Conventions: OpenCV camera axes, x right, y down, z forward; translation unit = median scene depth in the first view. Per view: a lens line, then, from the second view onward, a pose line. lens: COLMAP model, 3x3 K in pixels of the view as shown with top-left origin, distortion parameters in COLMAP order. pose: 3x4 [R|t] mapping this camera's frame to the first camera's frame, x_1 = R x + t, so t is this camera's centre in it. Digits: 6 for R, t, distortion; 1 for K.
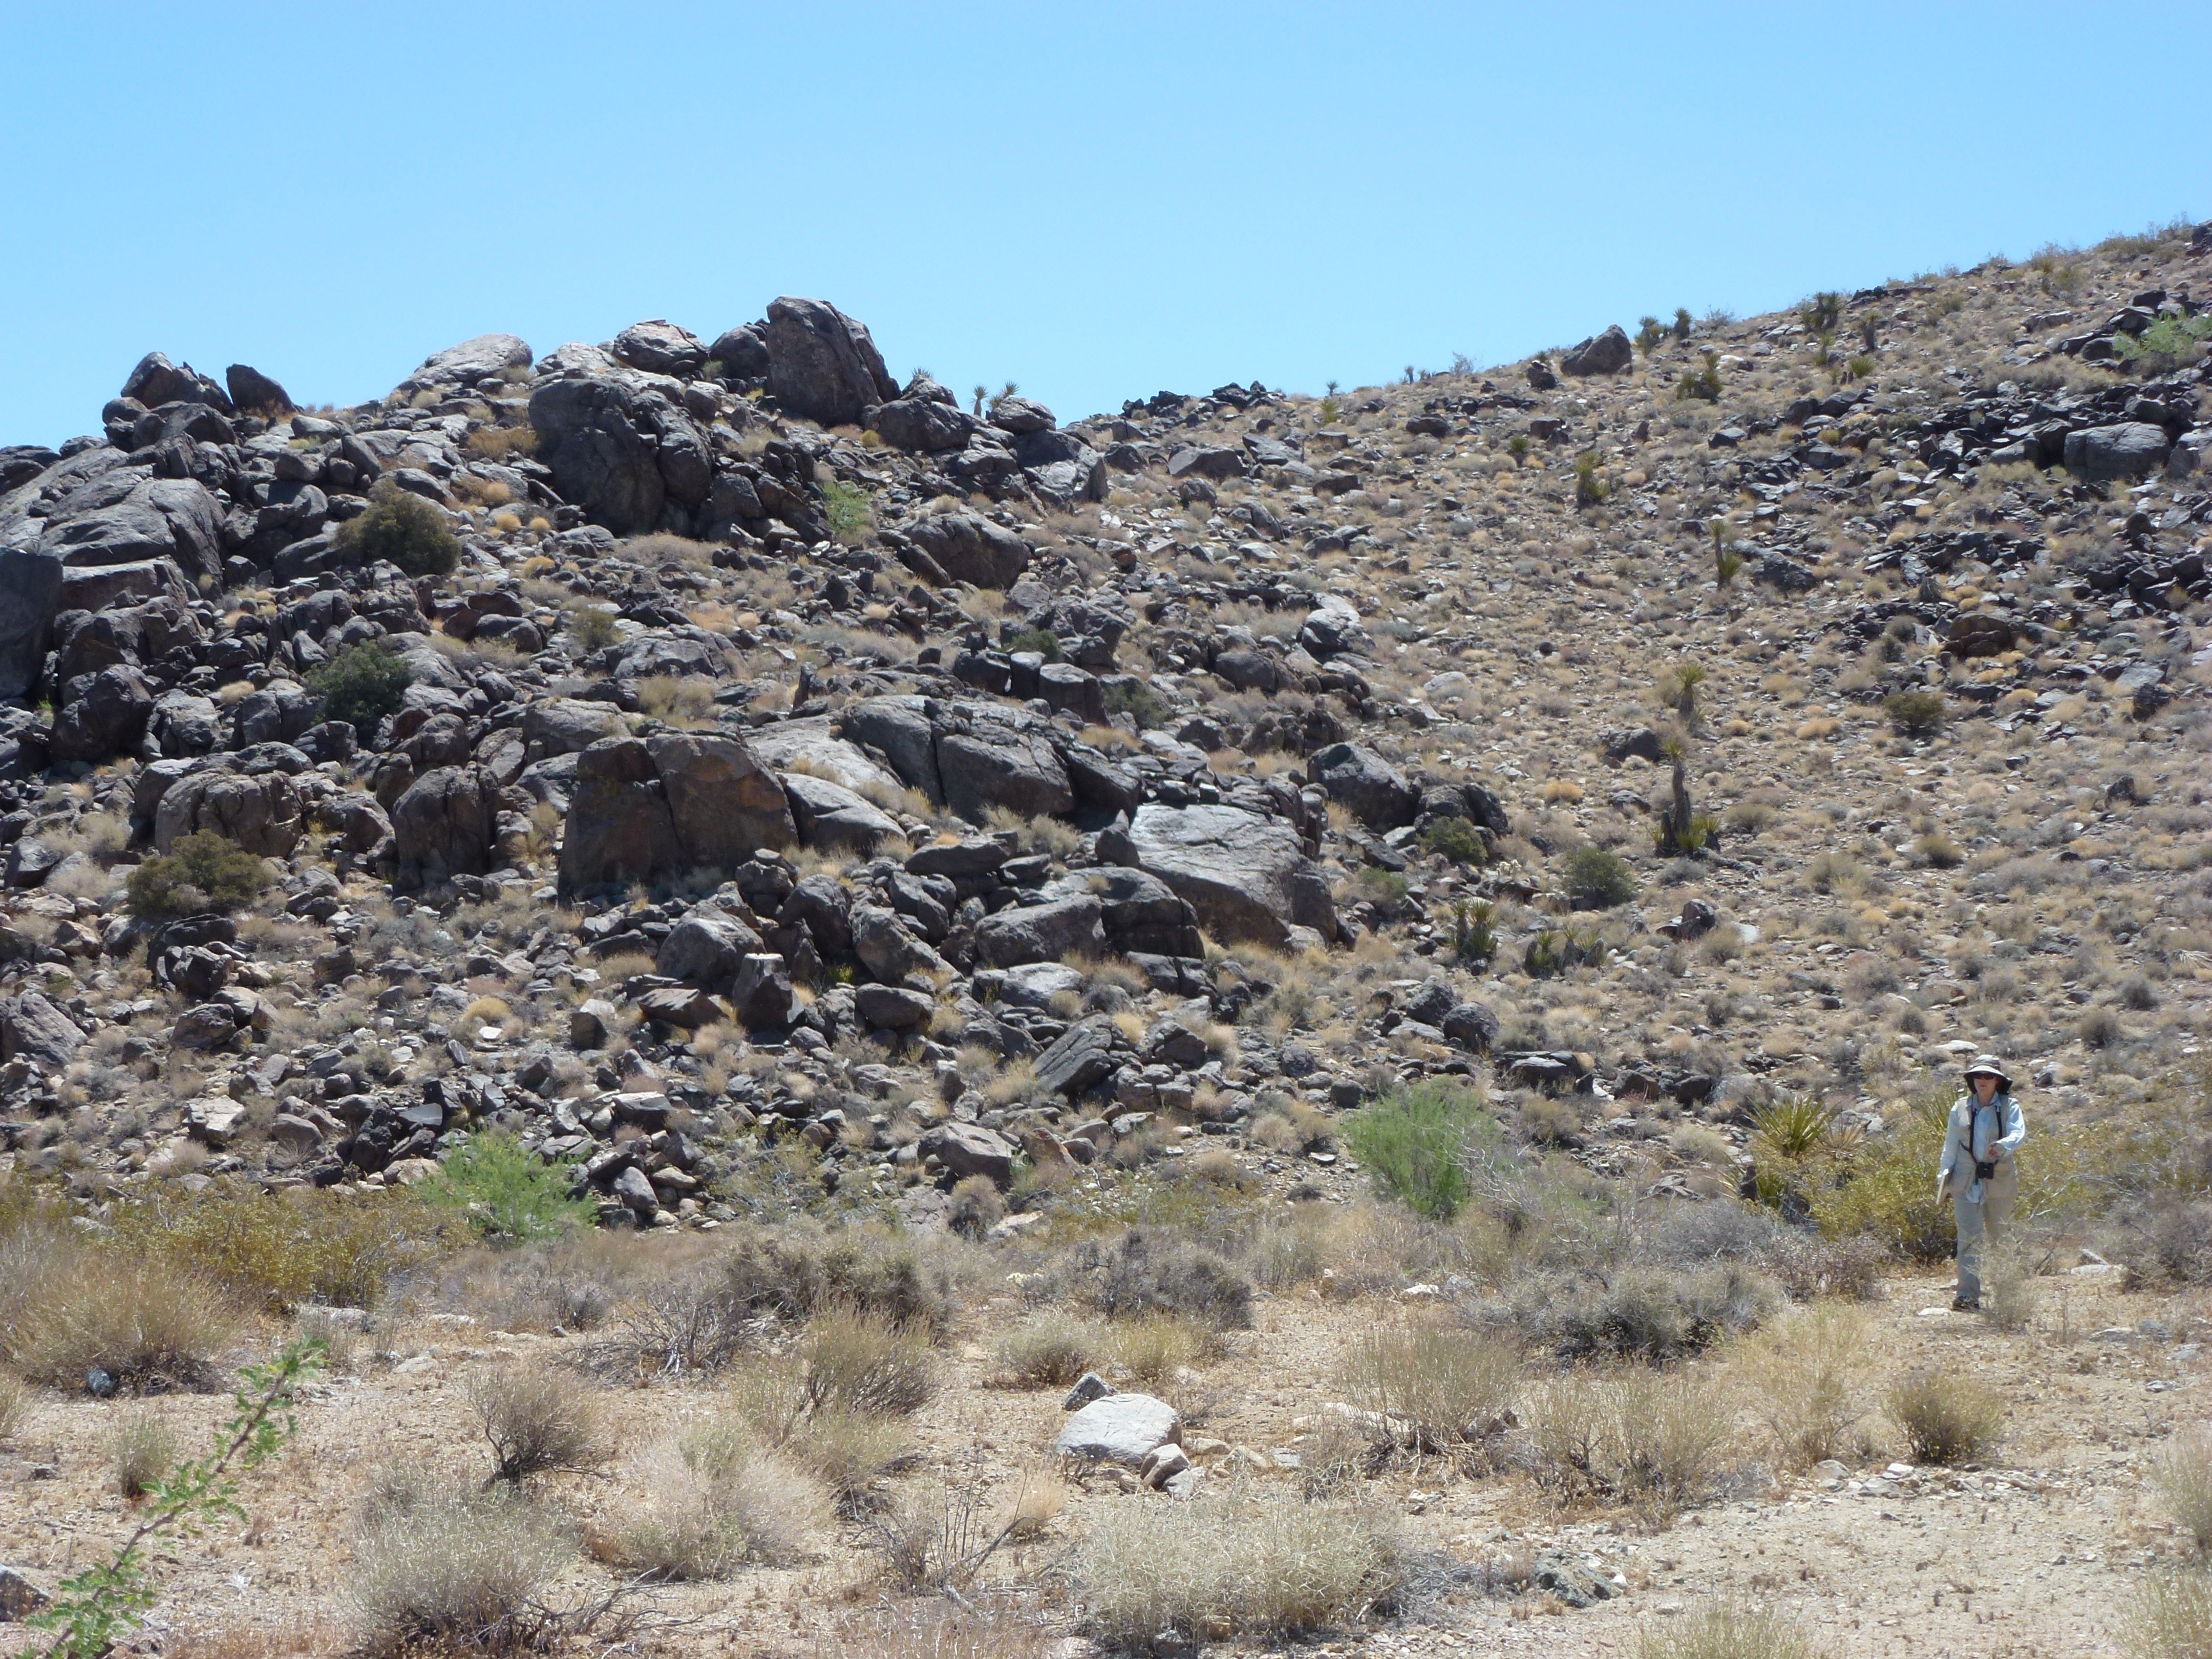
lens RADIAL K [[3866.4, 0, 1094.4], [0, 3866.4, 834.6], [0, 0, 1]] dist [0.235790, -1.883837]
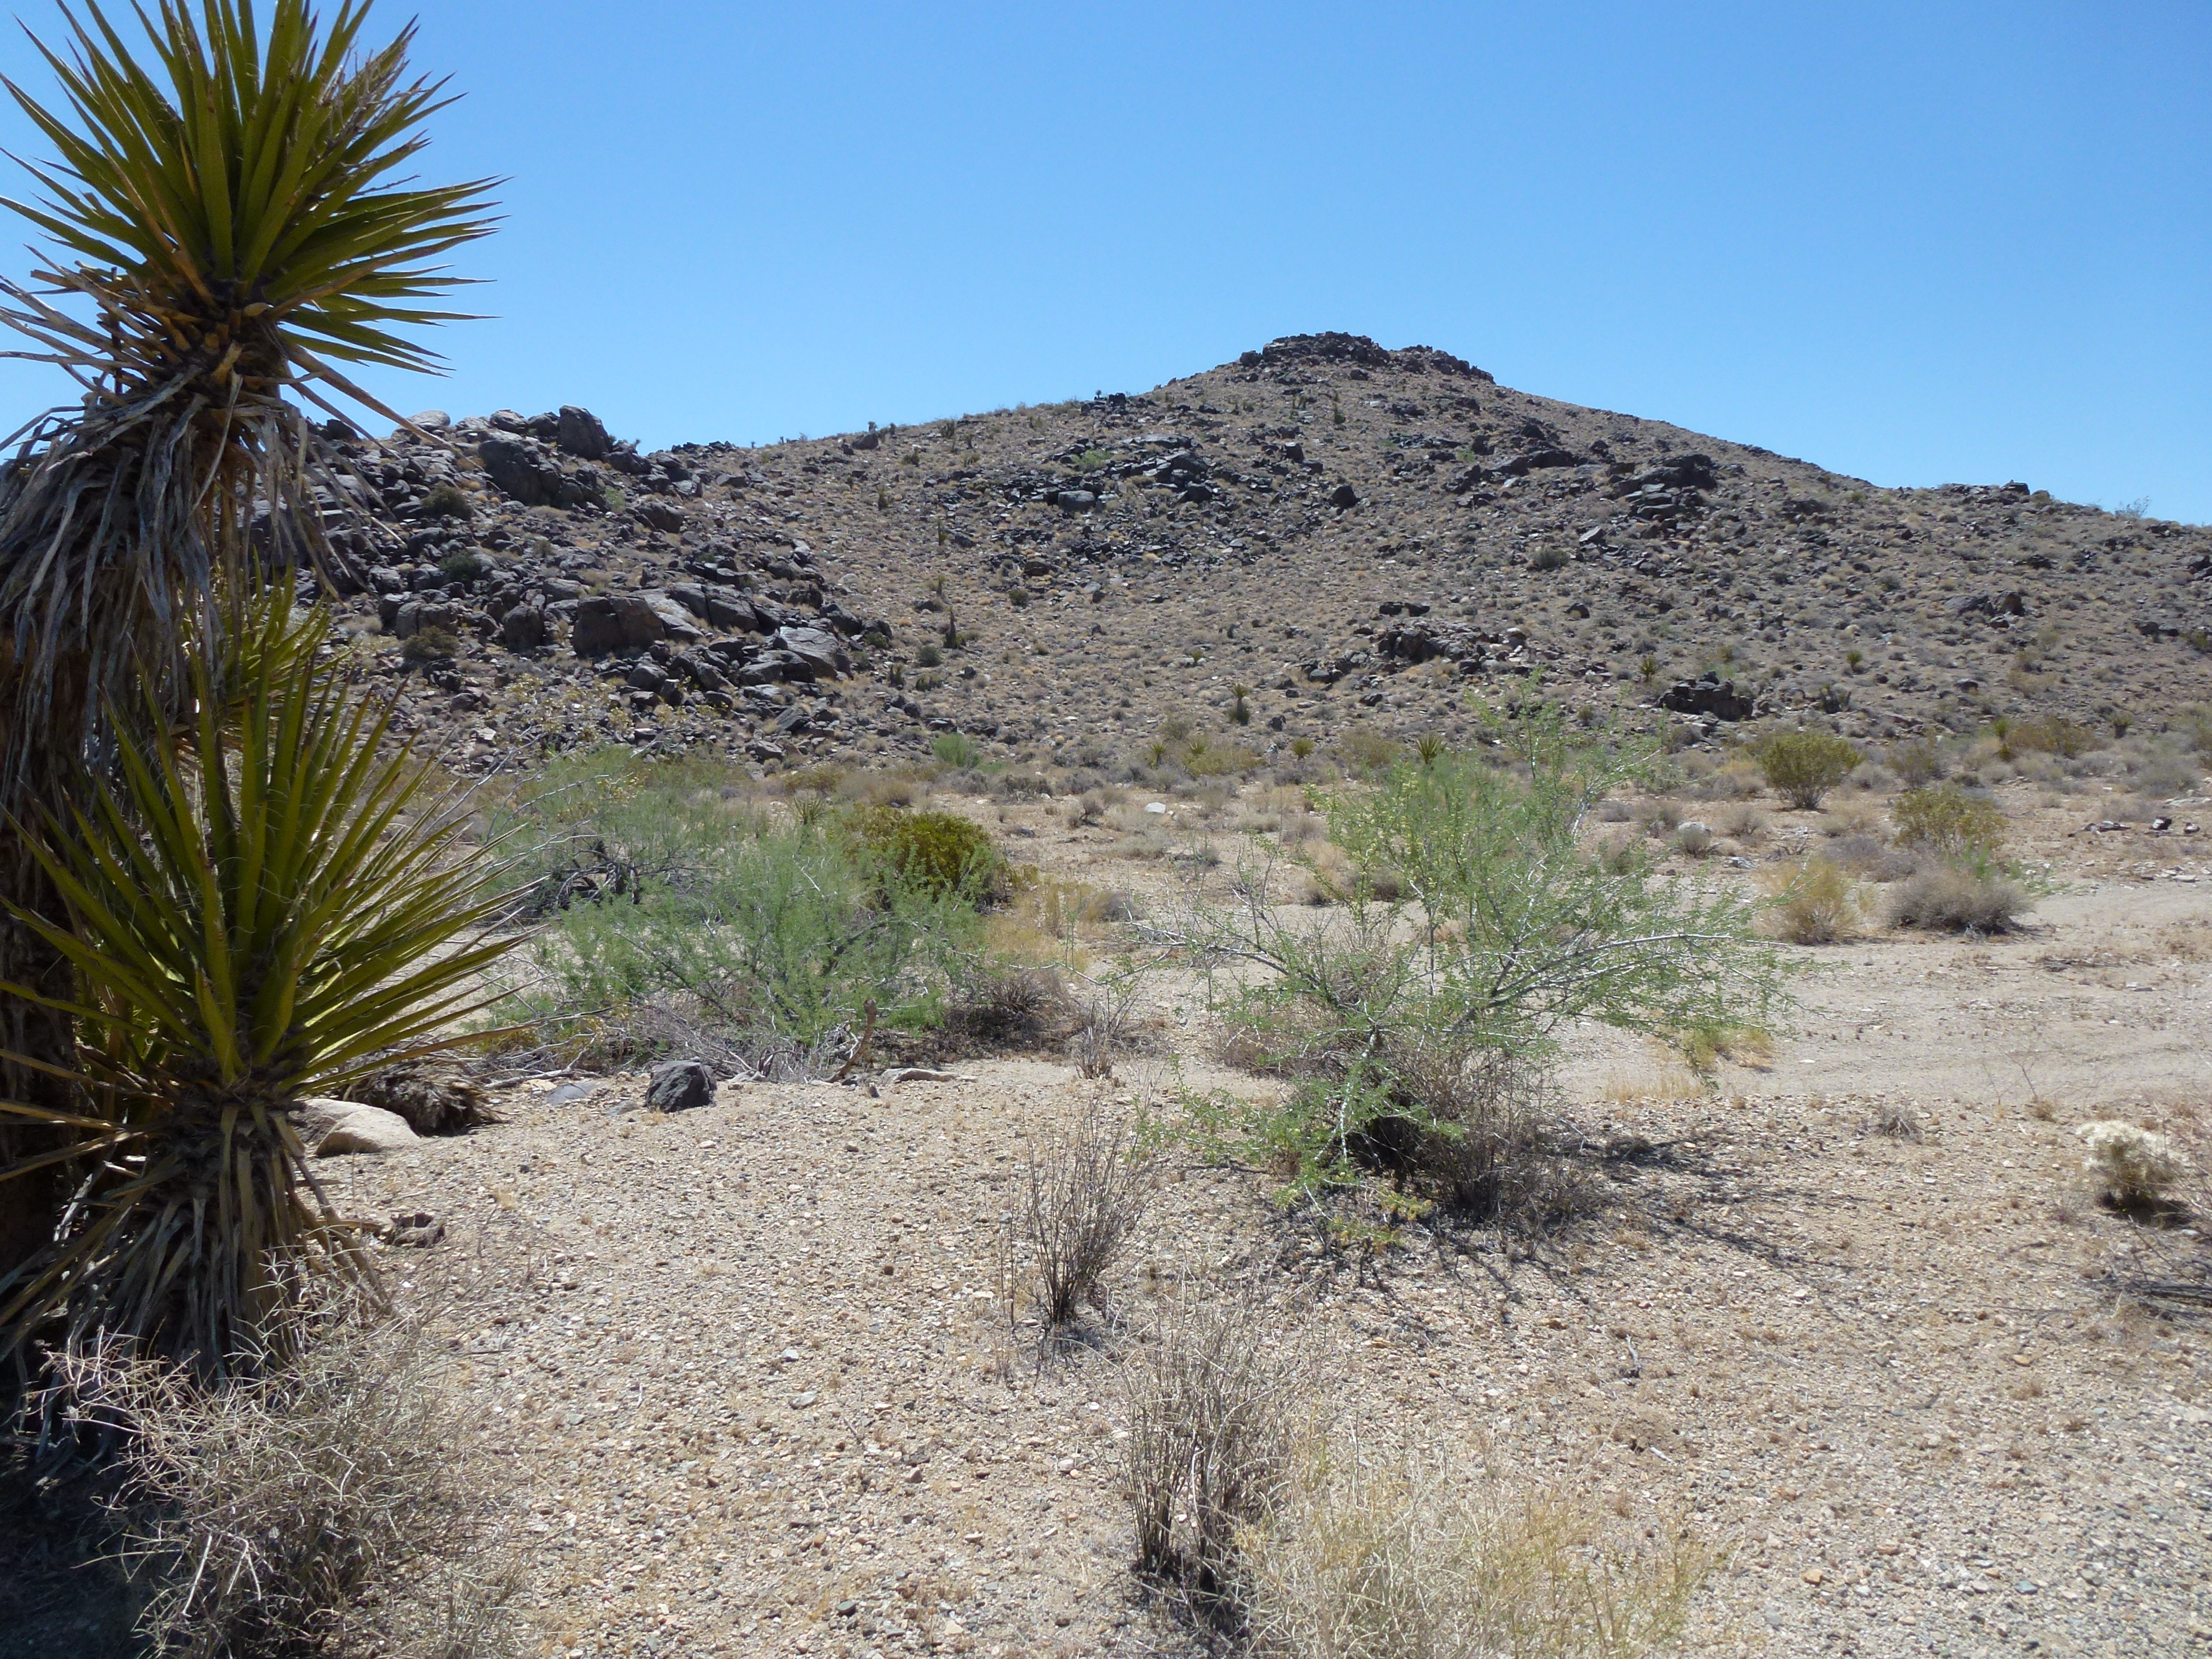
lens RADIAL K [[1542.0, 0, 1139.5], [0, 1542.0, 833.6], [0, 0, 1]] dist [-0.051593, 0.021221]
pose [[0.945105, -0.006998, 0.326691, -0.079786], [-0.037277, 0.990935, 0.129067, -0.009279], [-0.324633, -0.134160, 0.936277, -0.107435]]
